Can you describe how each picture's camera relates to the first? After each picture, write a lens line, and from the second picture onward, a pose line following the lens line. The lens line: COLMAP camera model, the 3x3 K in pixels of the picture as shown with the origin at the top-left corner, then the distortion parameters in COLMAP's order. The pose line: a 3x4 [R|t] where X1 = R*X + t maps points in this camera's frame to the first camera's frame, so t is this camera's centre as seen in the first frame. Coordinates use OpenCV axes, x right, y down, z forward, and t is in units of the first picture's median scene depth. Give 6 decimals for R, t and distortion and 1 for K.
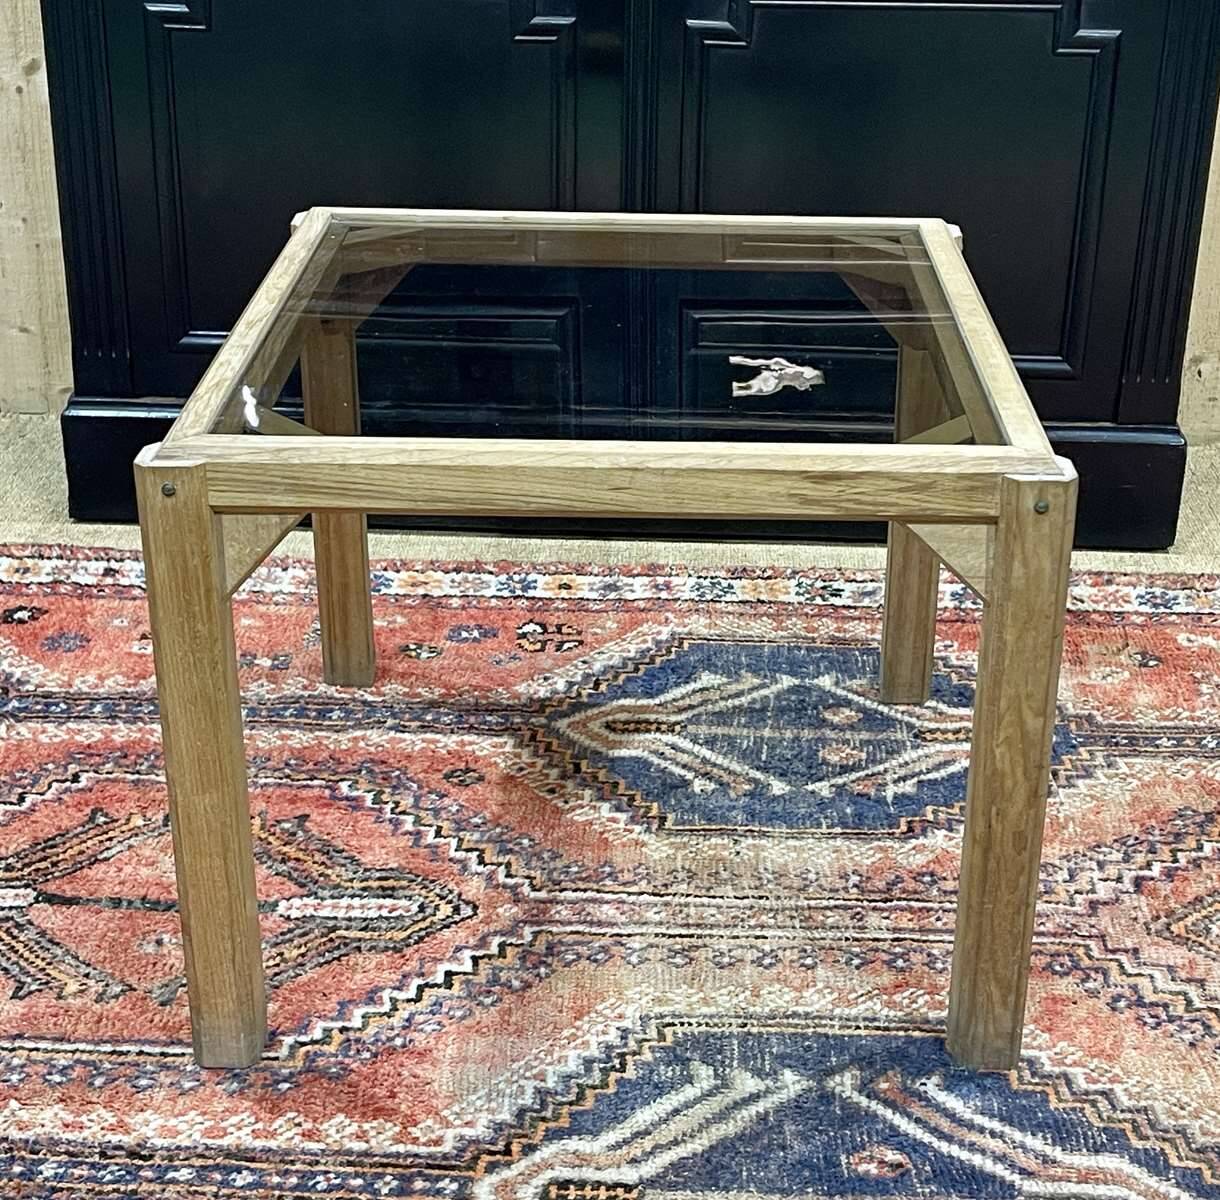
lens RADIAL K [[2241.7, 0, 633.8], [0, 2241.7, 638.5], [0, 0, 1]] dist [0.081972, 0.000000]
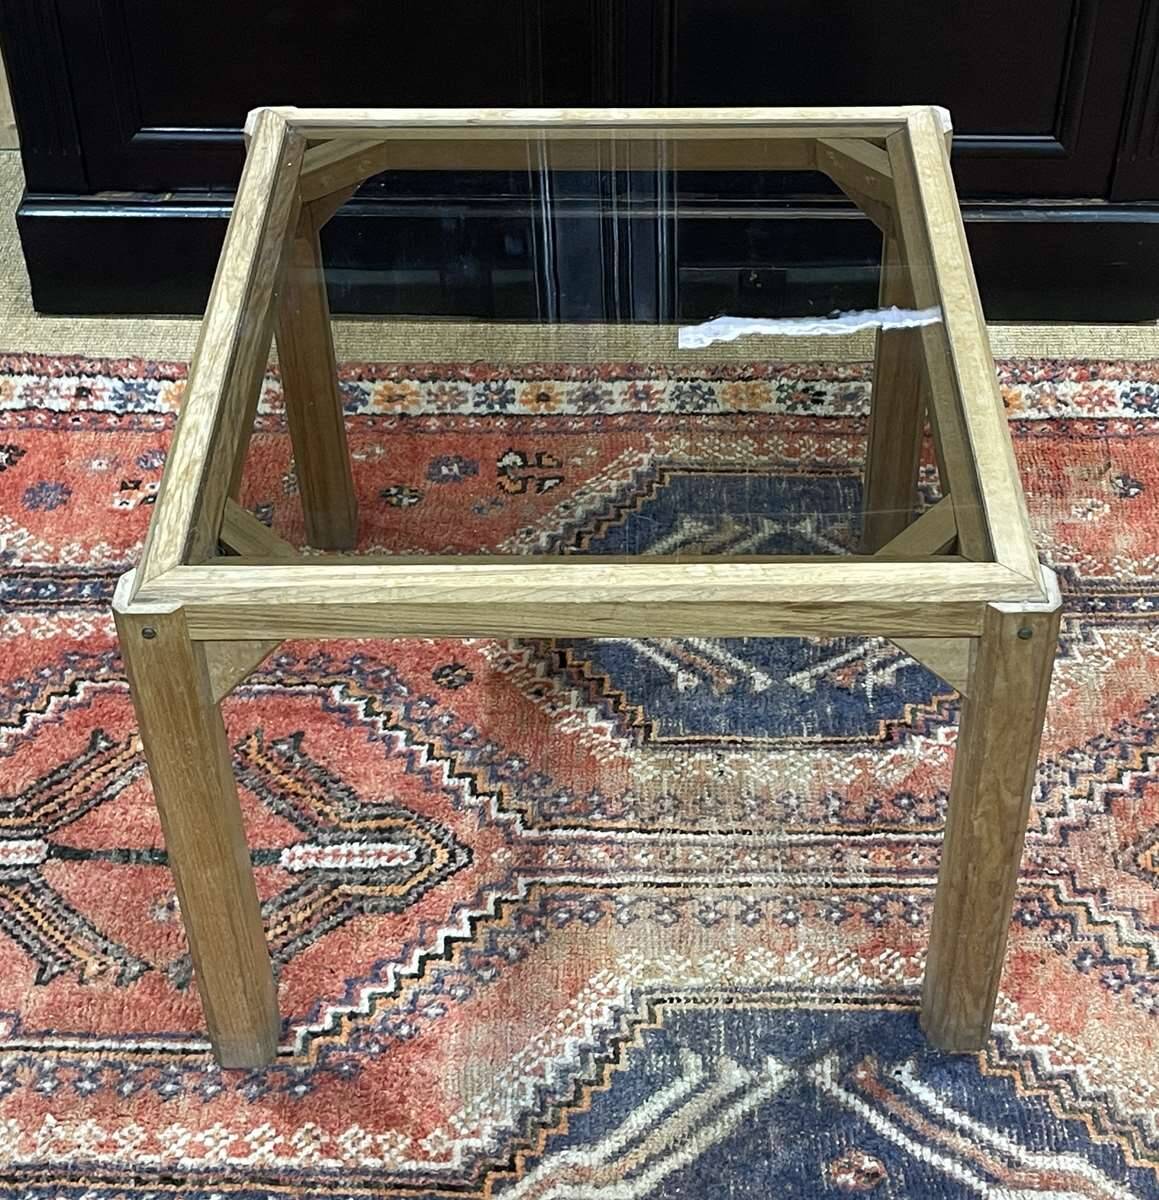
lens RADIAL K [[2228.6, 0, 613.8], [0, 2228.6, 626.2], [0, 0, 1]] dist [0.086216, 0.000000]
pose [[0.999723, -0.023237, -0.003774, 0.002188], [0.023355, 0.958817, 0.283064, -0.255174], [-0.002959, -0.283074, 0.959094, 0.034492]]
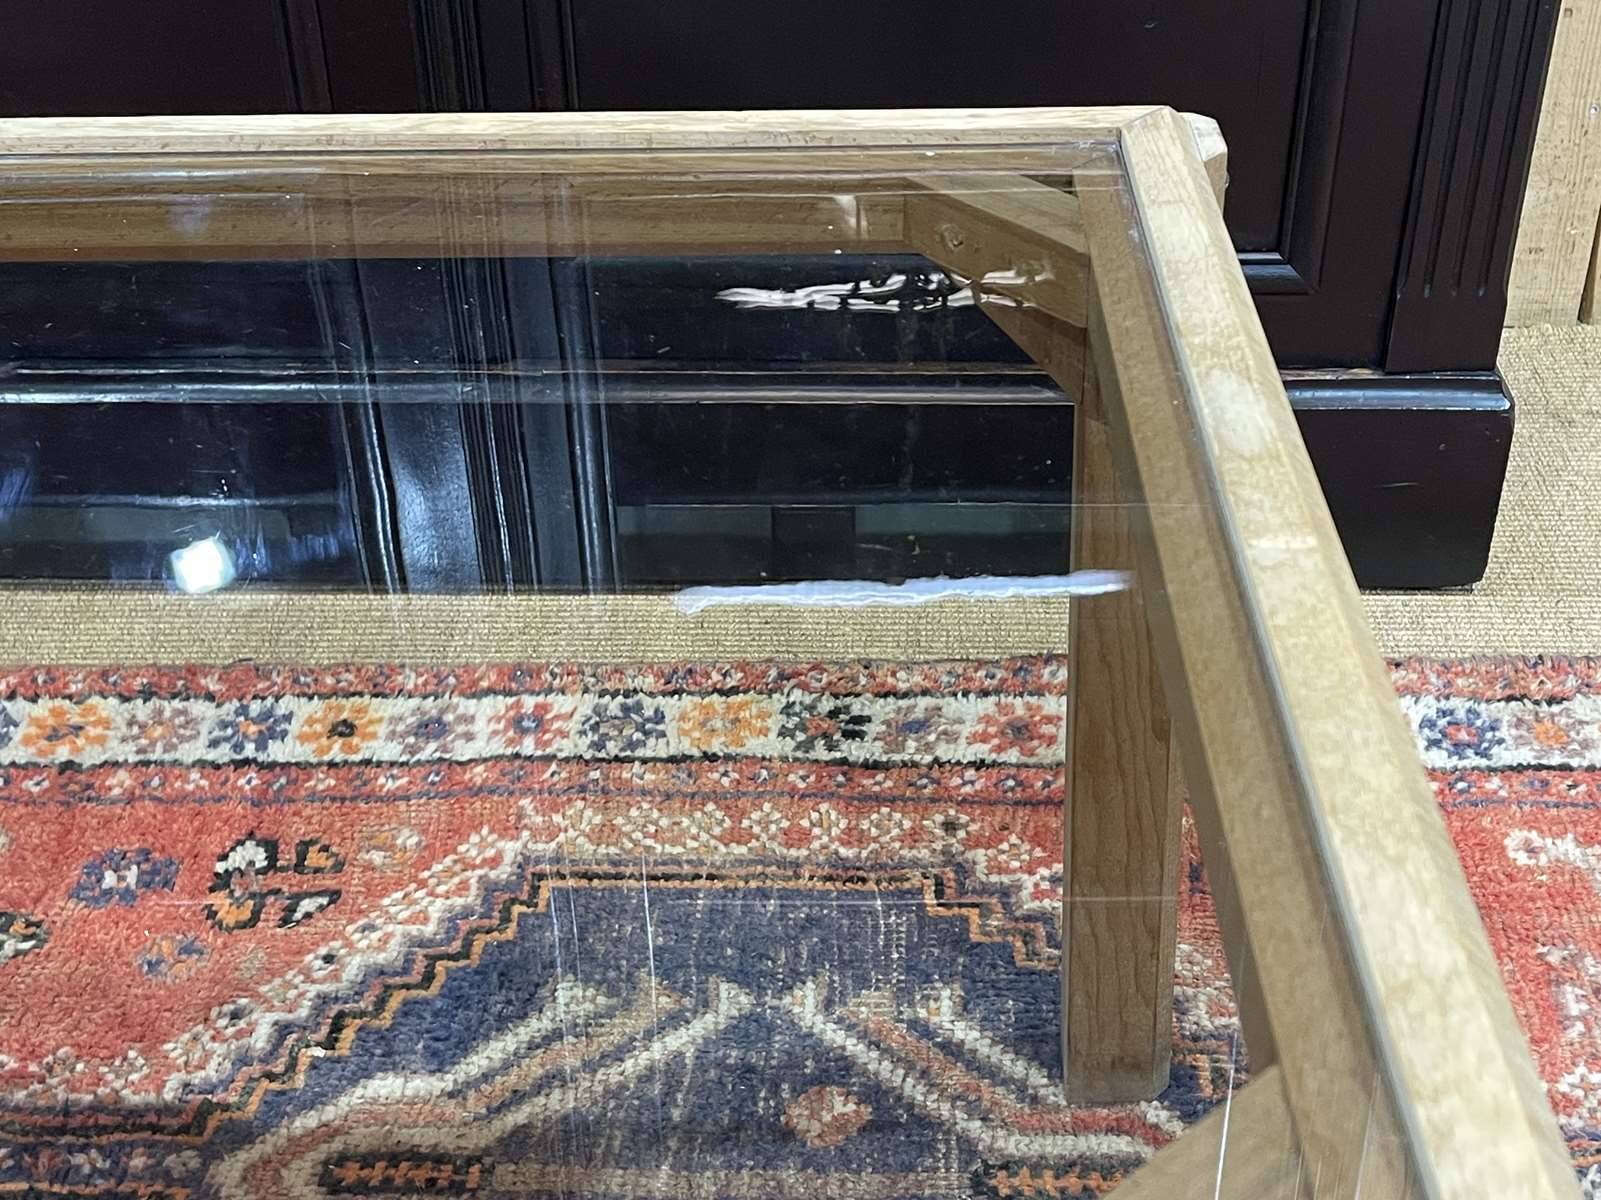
lens RADIAL K [[2266.1, 0, 838.2], [0, 2266.1, 584.4], [0, 0, 1]] dist [0.059783, 0.000000]
pose [[0.999637, -0.026862, -0.002116, 0.110047], [0.026877, 0.988440, 0.149214, -0.167135], [-0.001916, -0.149217, 0.988803, 0.592826]]
